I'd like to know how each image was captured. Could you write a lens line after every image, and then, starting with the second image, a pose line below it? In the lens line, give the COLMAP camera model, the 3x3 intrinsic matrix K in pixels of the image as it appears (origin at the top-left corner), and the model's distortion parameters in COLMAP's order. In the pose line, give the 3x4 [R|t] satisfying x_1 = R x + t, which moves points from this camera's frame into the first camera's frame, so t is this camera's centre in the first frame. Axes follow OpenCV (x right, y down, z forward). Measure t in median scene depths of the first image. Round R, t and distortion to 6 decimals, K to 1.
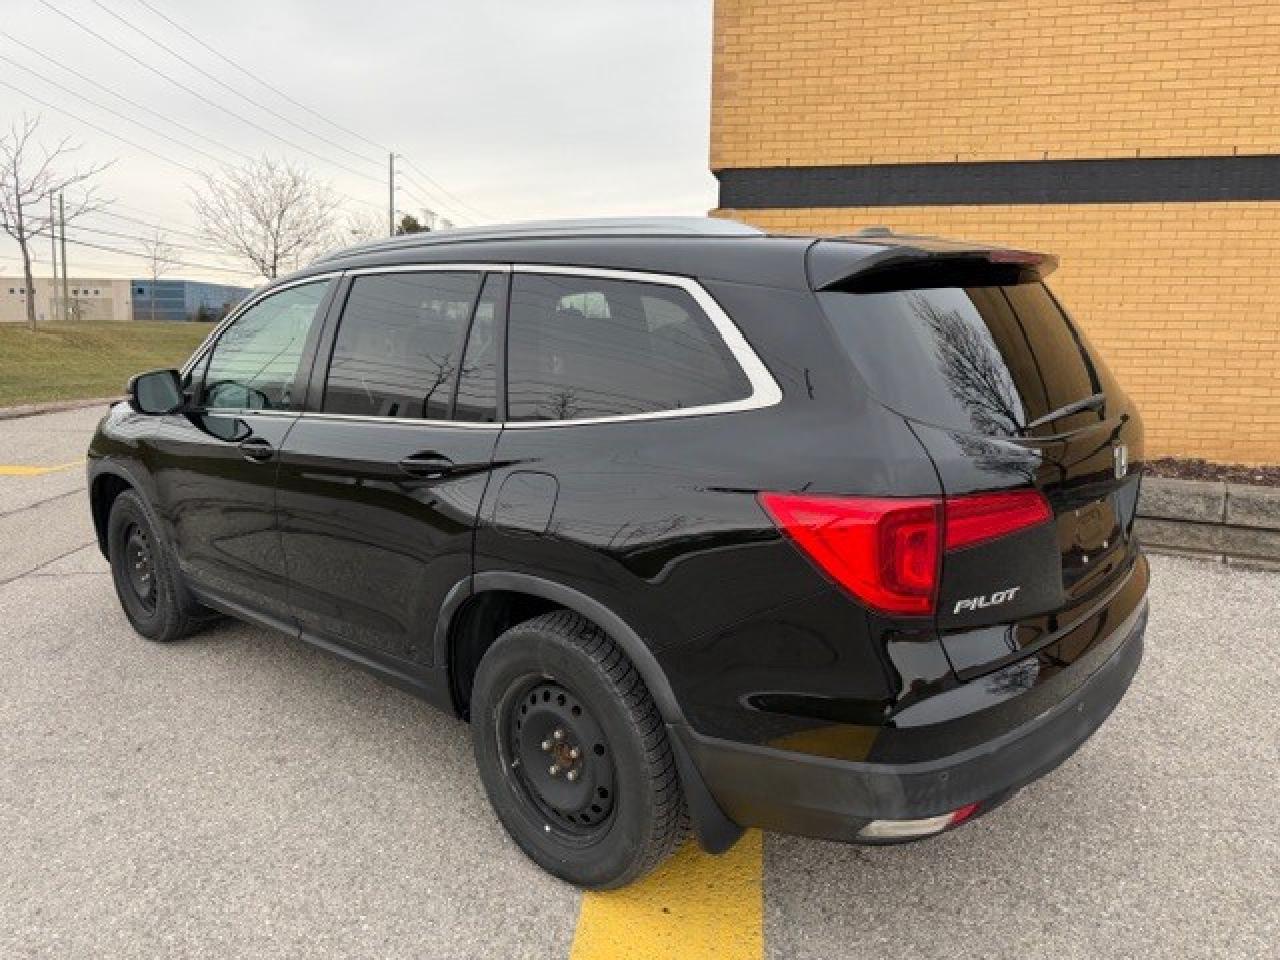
lens RADIAL K [[904.7, 0, 647.3], [0, 904.7, 483.5], [0, 0, 1]] dist [0.022692, -0.033703]
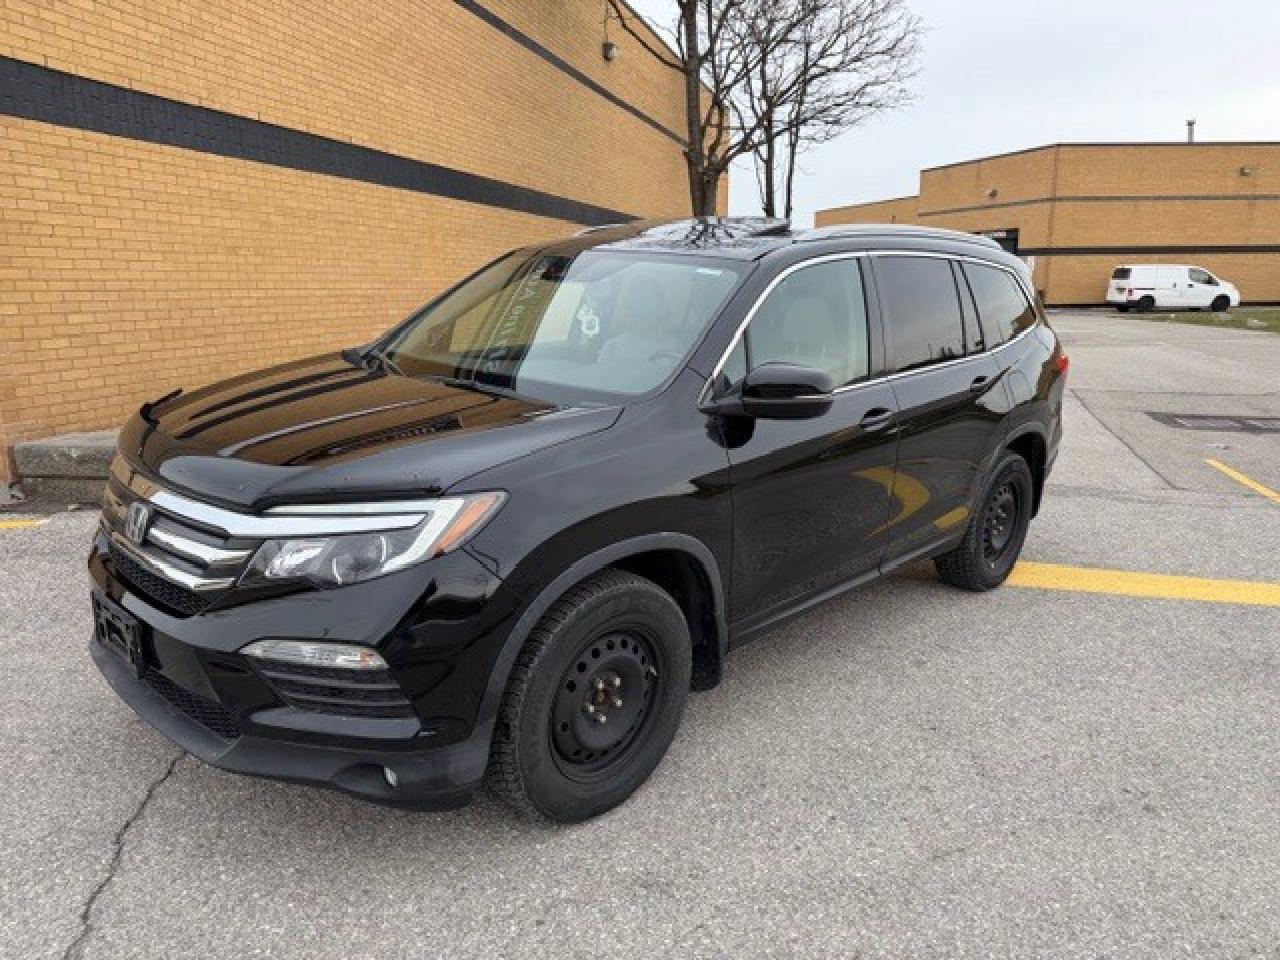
lens RADIAL K [[904.7, 0, 651.7], [0, 904.7, 485.4], [0, 0, 1]] dist [0.022692, -0.033703]
pose [[0.021593, -0.234173, 0.971955, -0.665096], [0.164715, 0.959730, 0.227568, -0.111540], [-0.986105, 0.155182, 0.059295, 0.541736]]
